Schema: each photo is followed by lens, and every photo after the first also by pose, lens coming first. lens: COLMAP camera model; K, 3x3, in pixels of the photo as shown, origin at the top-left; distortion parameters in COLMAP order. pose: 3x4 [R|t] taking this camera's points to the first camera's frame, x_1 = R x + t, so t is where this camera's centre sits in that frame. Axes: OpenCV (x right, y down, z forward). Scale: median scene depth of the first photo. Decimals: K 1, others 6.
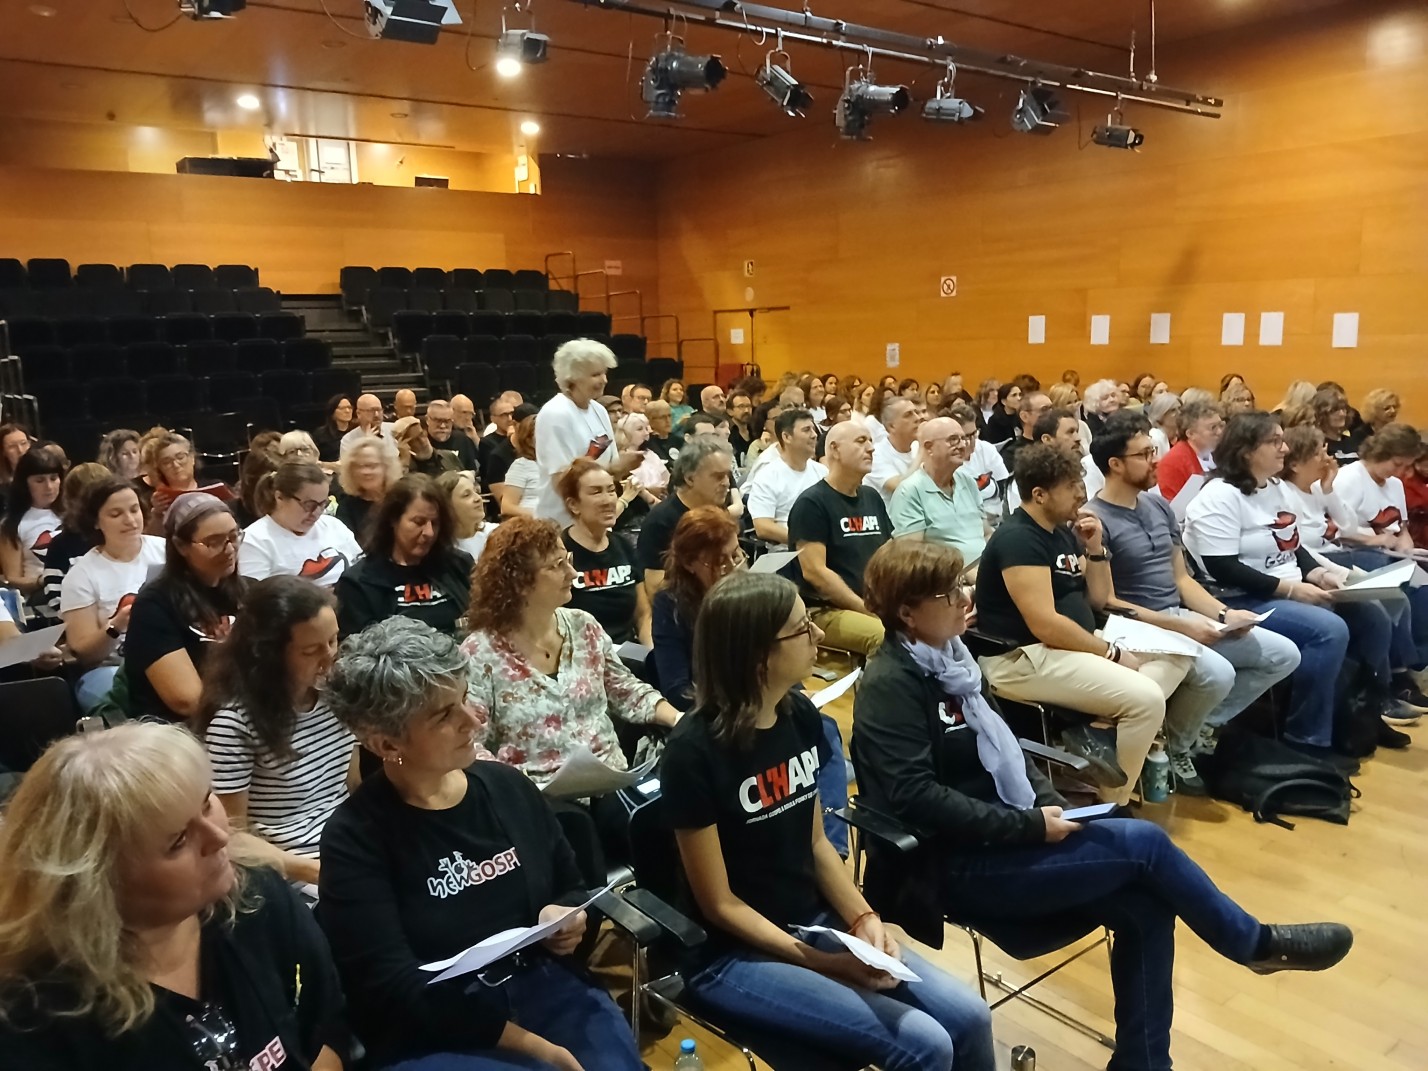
lens RADIAL K [[1108.3, 0, 714.0], [0, 1108.3, 535.5], [0, 0, 1]] dist [0.000504, -0.211193]
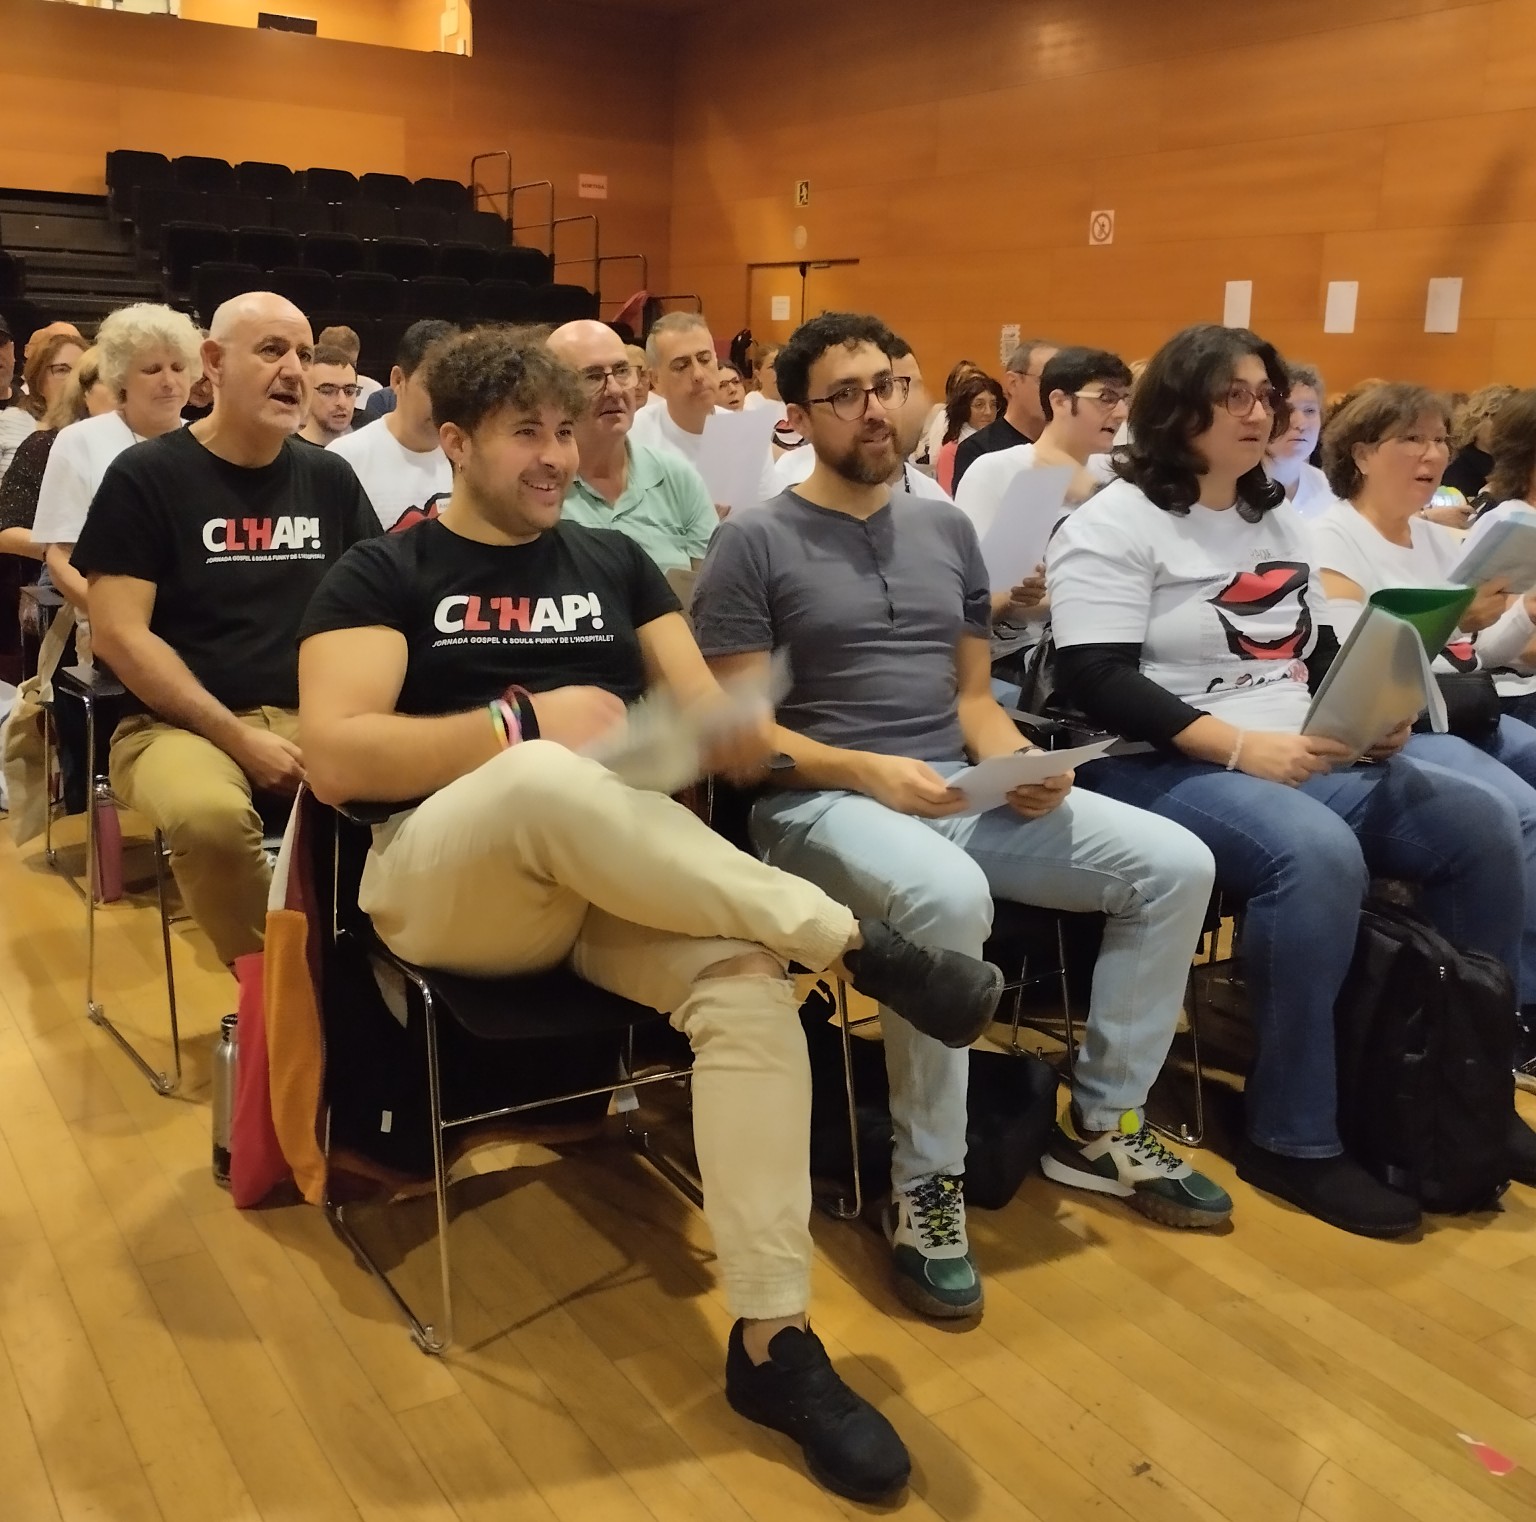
lens RADIAL K [[1614.5, 0, 768.0], [0, 1614.5, 761.0], [0, 0, 1]] dist [-0.008741, 0.002052]
pose [[0.996631, 0.062209, -0.053449, 0.096773], [-0.057979, 0.995318, 0.077336, 0.004739], [0.058010, -0.073976, 0.995571, 0.101149]]
